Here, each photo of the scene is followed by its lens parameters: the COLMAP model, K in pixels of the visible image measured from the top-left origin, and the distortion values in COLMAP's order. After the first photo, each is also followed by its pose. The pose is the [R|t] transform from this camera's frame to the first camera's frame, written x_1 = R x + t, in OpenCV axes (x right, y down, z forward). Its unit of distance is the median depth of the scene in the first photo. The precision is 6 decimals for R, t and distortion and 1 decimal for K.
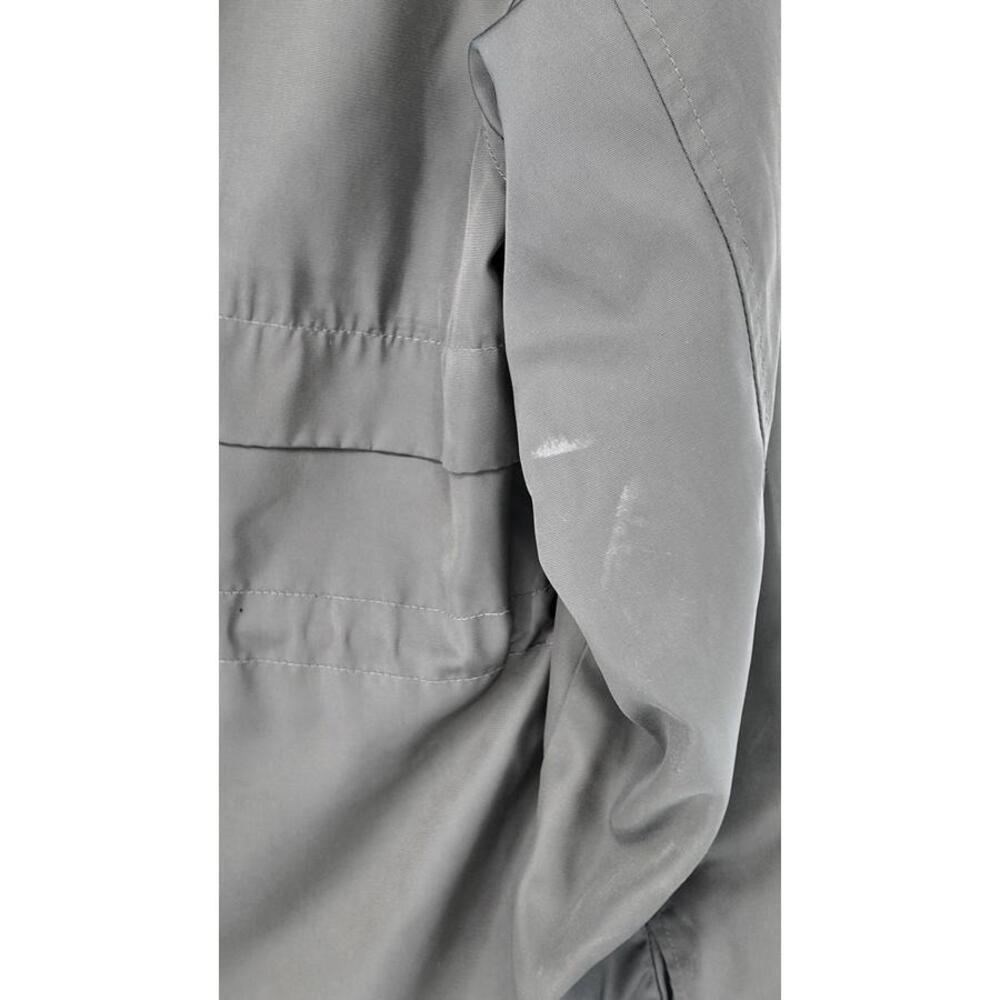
lens RADIAL K [[1160.9, 0, 499.5], [0, 1160.9, 498.8], [0, 0, 1]] dist [0.031316, 0.000000]
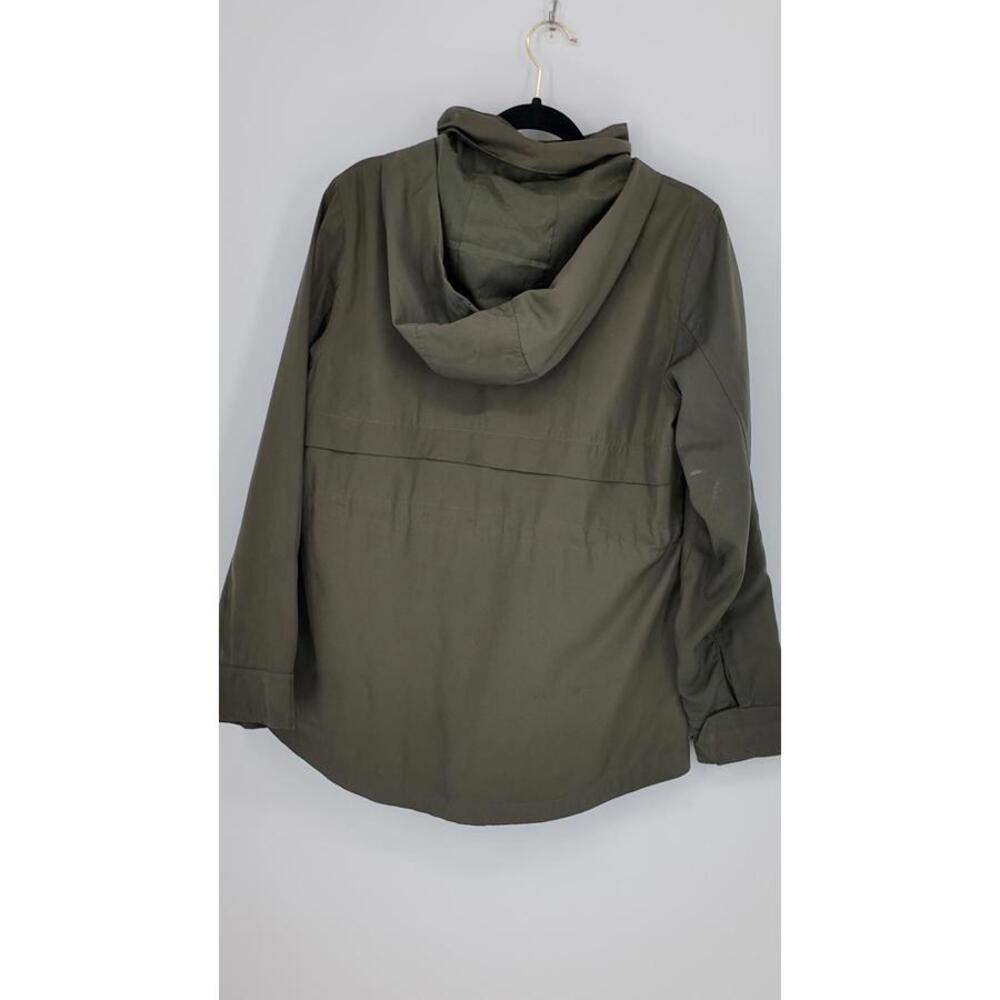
lens RADIAL K [[1160.9, 0, 500.7], [0, 1160.9, 503.1], [0, 0, 1]] dist [0.031316, 0.000000]
pose [[0.991083, -0.026518, 0.130583, -0.886400], [0.044887, 0.989161, -0.139808, 0.456405], [-0.125460, 0.144423, 0.981530, -2.141186]]
